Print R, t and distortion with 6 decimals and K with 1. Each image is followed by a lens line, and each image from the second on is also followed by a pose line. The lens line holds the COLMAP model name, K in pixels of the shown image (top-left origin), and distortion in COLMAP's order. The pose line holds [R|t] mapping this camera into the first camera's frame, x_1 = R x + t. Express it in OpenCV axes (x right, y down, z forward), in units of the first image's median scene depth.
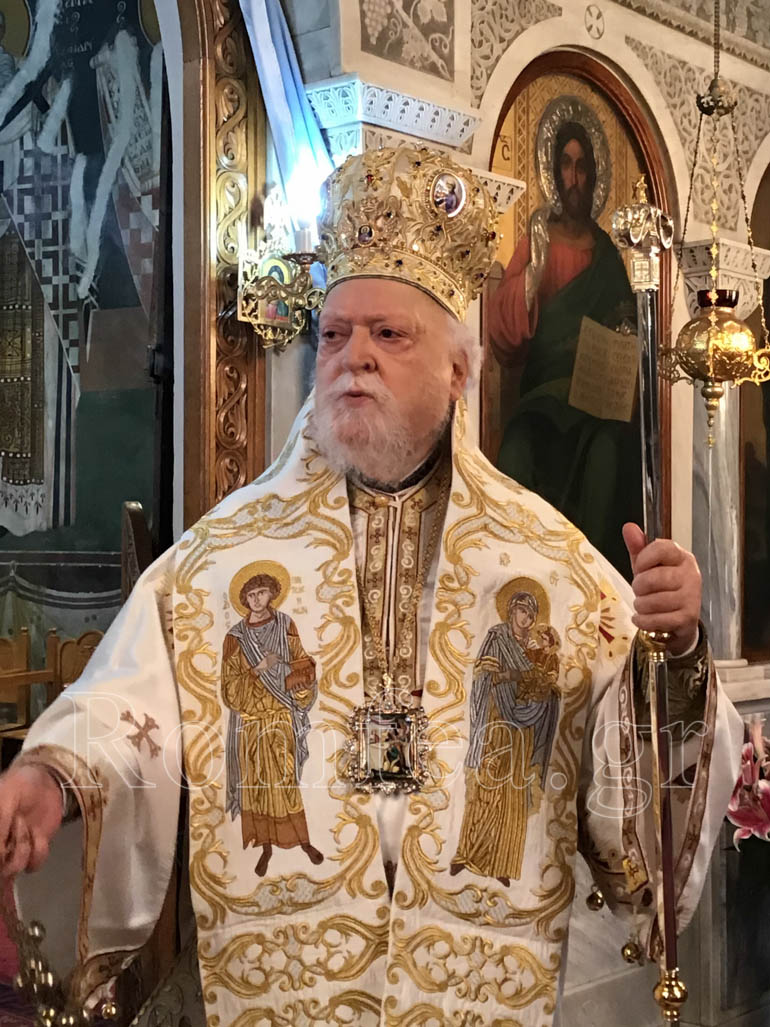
lens RADIAL K [[1586.4, 0, 385.0], [0, 1586.4, 513.5], [0, 0, 1]] dist [0.134633, -0.006542]
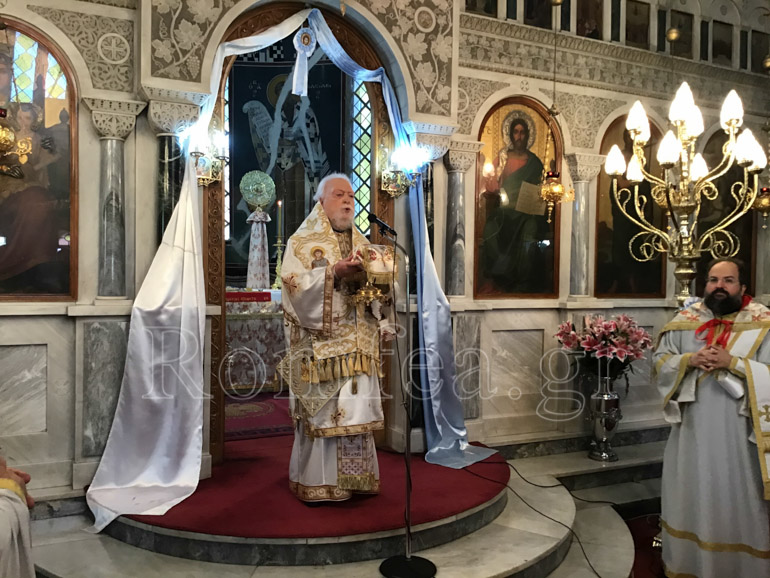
lens RADIAL K [[708.5, 0, 385.0], [0, 708.5, 289.0], [0, 0, 1]] dist [0.113907, -0.236604]
pose [[0.934464, 0.014416, -0.355767, 0.382098], [-0.001381, 0.999319, 0.036868, 0.034725], [0.356056, -0.033961, 0.933847, -0.400702]]
